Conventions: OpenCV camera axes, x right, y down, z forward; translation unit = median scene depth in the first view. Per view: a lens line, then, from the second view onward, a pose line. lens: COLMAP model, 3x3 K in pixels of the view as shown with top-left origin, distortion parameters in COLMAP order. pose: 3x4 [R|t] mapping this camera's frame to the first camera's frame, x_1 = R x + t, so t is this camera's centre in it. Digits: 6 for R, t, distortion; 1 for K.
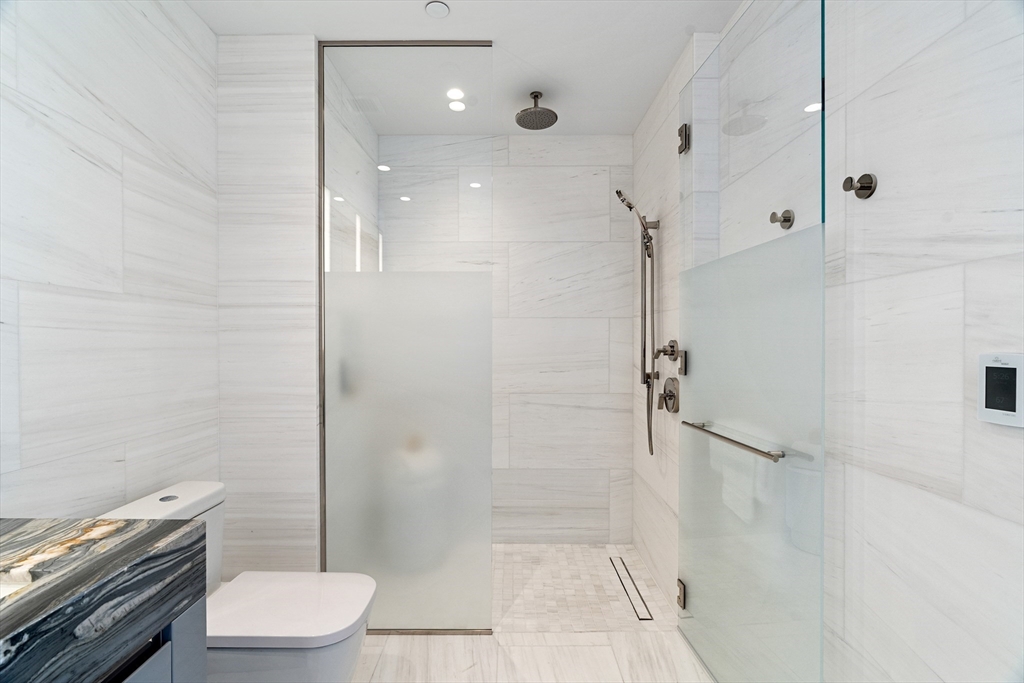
lens RADIAL K [[465.0, 0, 509.3], [0, 465.0, 341.4], [0, 0, 1]] dist [-0.012442, 0.002776]
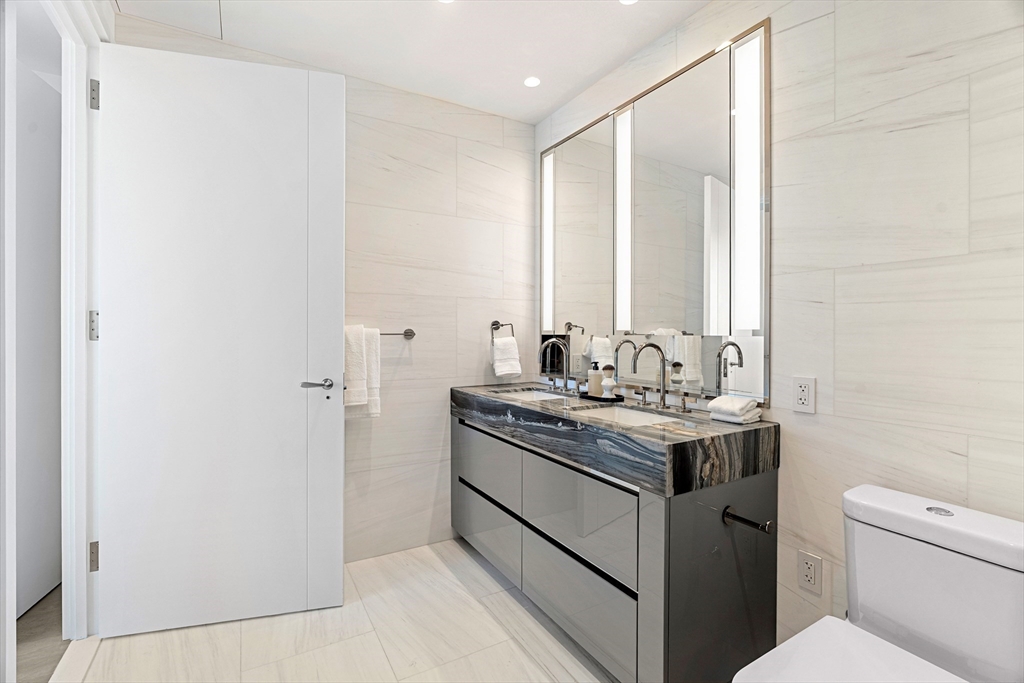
lens RADIAL K [[465.0, 0, 512.0], [0, 465.0, 336.6], [0, 0, 1]] dist [-0.012442, 0.002776]
pose [[-0.868024, -0.001757, -0.496518, 0.482451], [-0.004775, 0.999977, 0.004810, 0.075192], [0.496499, 0.006546, -0.868013, 2.263955]]
